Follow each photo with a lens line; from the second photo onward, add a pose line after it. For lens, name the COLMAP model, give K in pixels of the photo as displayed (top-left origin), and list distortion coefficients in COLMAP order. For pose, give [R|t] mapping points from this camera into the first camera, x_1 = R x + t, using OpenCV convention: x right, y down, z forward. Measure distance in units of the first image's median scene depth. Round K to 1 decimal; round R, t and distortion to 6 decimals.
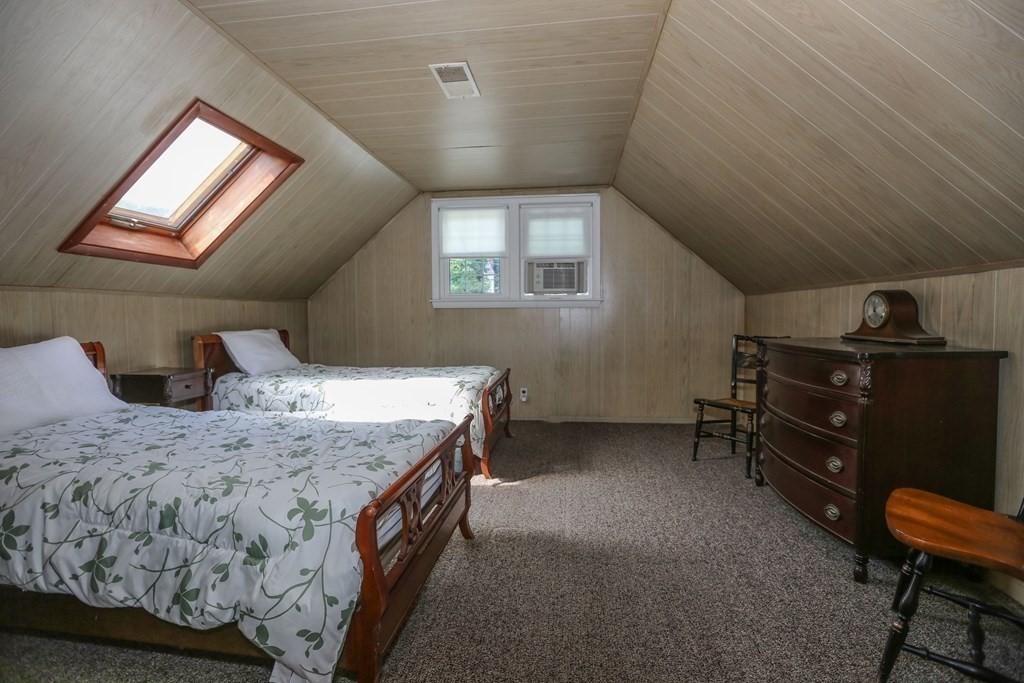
lens RADIAL K [[478.1, 0, 511.4], [0, 478.1, 340.2], [0, 0, 1]] dist [-0.055390, 0.024711]
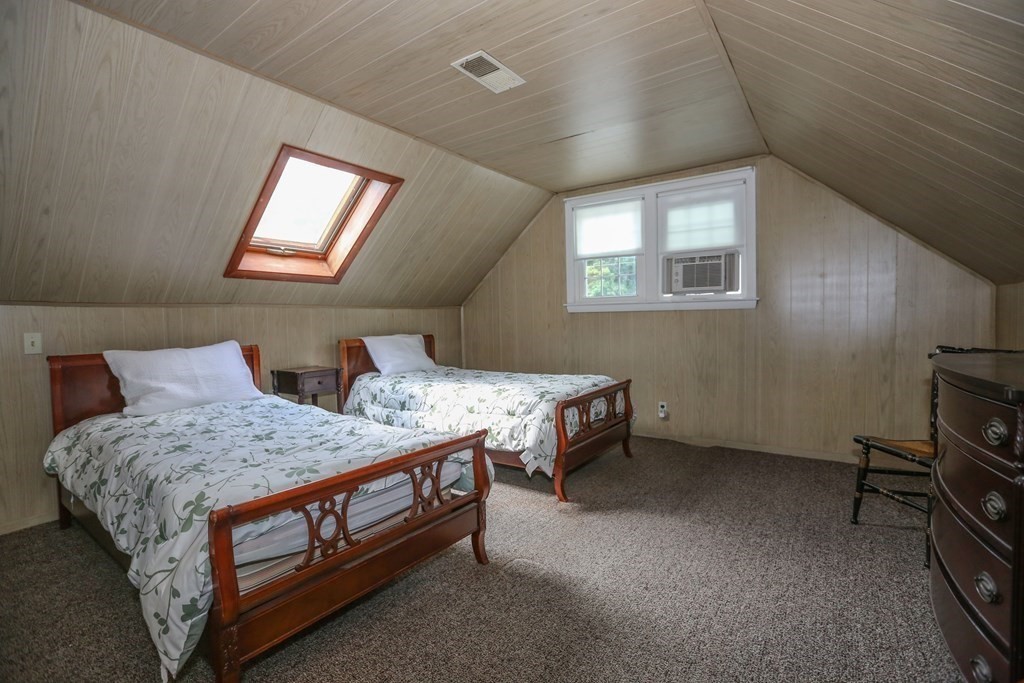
lens RADIAL K [[478.1, 0, 511.4], [0, 478.1, 340.2], [0, 0, 1]] dist [-0.055390, 0.024711]
pose [[0.877867, 0.010009, -0.478800, 0.261025], [-0.012726, 0.999916, -0.002430, -0.010668], [0.478735, 0.008226, 0.877921, 0.138764]]
